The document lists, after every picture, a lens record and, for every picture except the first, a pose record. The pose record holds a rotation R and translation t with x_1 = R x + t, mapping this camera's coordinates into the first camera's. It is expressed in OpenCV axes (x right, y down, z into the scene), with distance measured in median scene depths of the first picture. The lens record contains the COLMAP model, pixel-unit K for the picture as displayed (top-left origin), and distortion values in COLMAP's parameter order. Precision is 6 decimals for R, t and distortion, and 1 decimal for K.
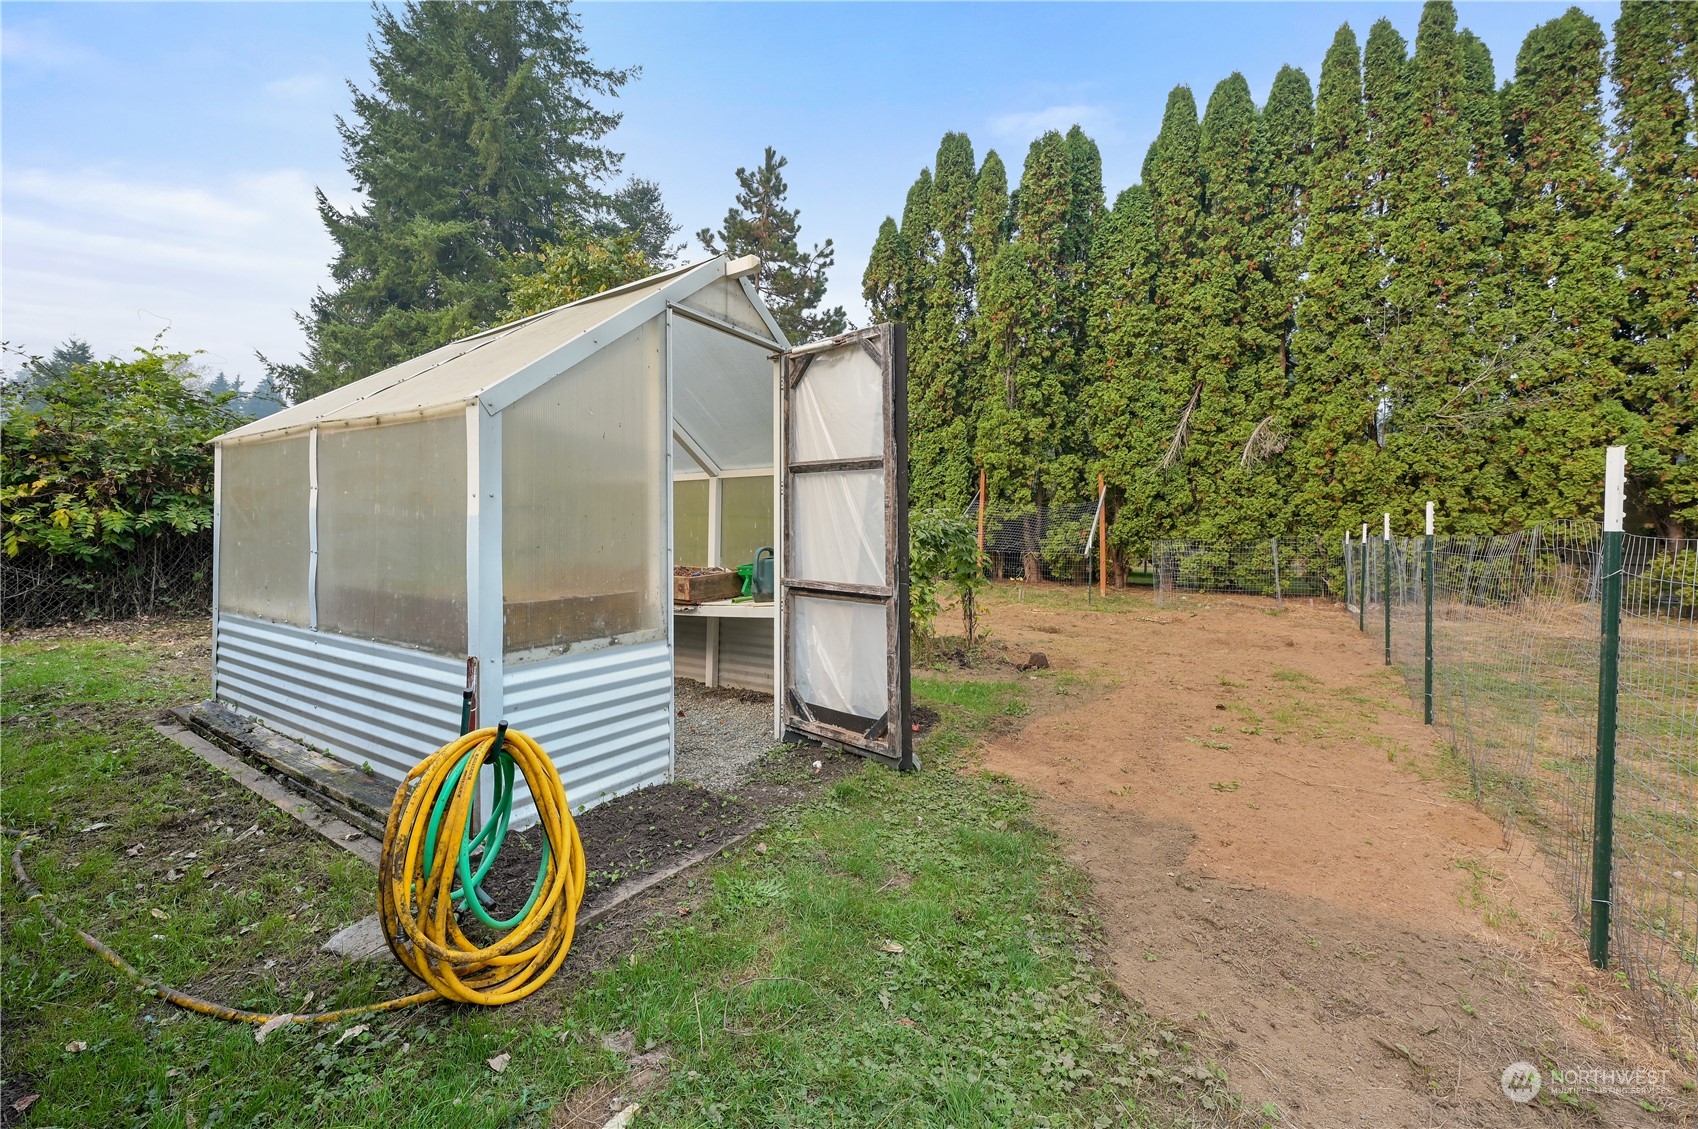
lens RADIAL K [[695.7, 0, 852.8], [0, 695.7, 530.8], [0, 0, 1]] dist [-0.022870, -0.000095]
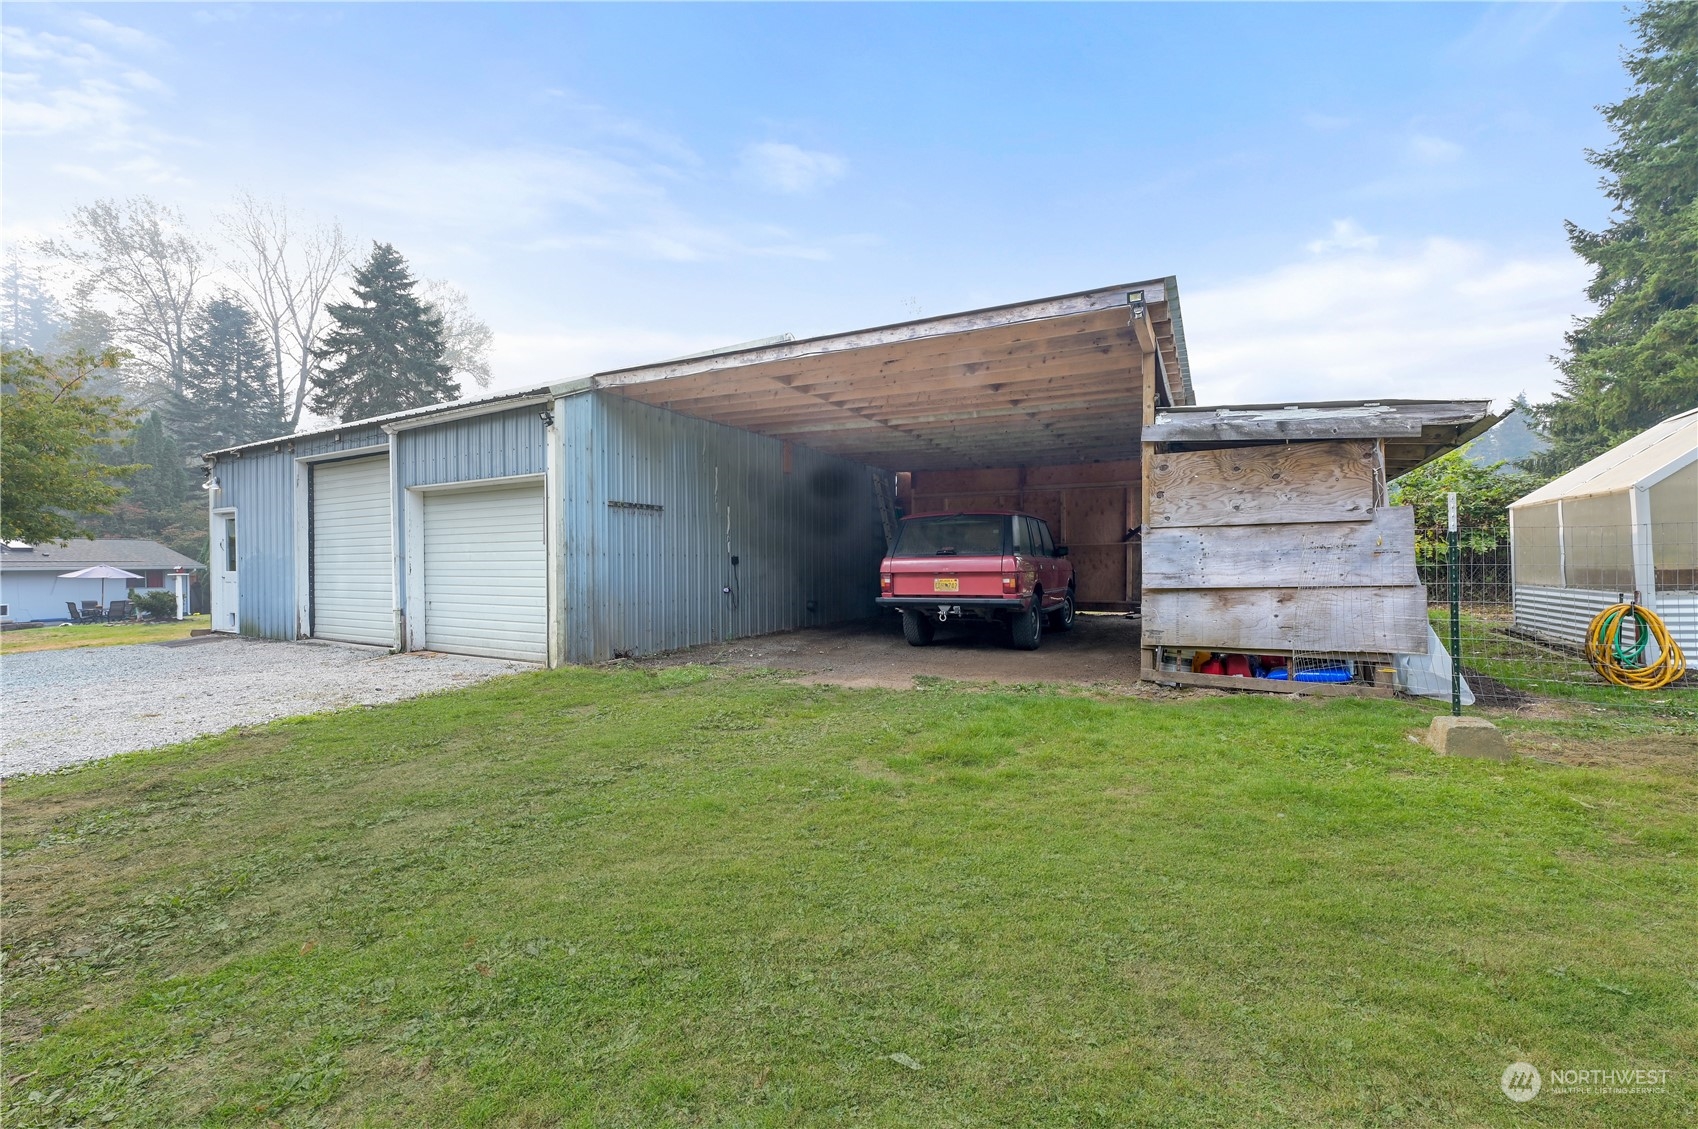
lens RADIAL K [[674.8, 0, 842.7], [0, 674.8, 574.0], [0, 0, 1]] dist [-0.001819, -0.000745]
pose [[0.066487, -0.015180, -0.997672, 0.265560], [0.037981, 0.999198, -0.012672, 0.007290], [0.997064, -0.037050, 0.067010, -0.318210]]
